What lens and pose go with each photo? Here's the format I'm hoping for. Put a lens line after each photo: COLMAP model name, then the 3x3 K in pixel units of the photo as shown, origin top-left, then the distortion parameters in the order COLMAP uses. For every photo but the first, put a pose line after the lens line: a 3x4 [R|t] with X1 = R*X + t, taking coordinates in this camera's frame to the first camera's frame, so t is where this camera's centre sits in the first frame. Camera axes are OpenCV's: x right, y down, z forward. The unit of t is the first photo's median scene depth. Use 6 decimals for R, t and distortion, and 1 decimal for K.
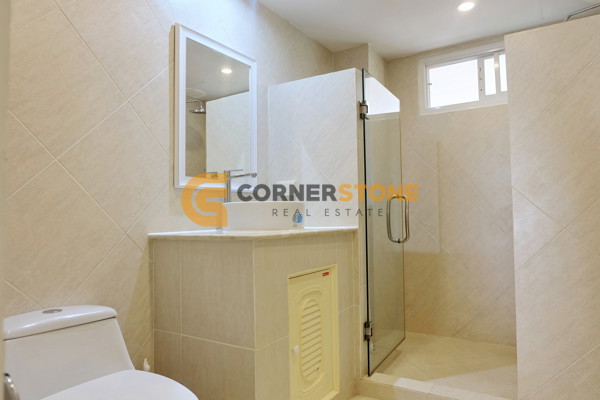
lens RADIAL K [[417.0, 0, 302.2], [0, 417.0, 197.3], [0, 0, 1]] dist [-0.052573, 0.052797]
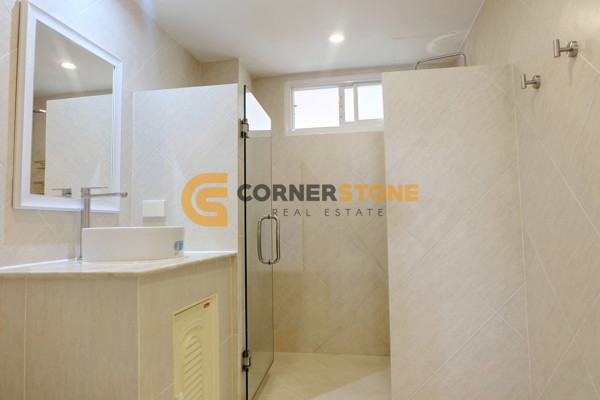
lens RADIAL K [[417.0, 0, 305.1], [0, 417.0, 195.9], [0, 0, 1]] dist [-0.052573, 0.052797]
pose [[0.918750, 0.022813, 0.394181, -0.097955], [-0.011099, 0.999427, -0.031973, -0.025605], [-0.394684, 0.025000, 0.918477, 0.068415]]
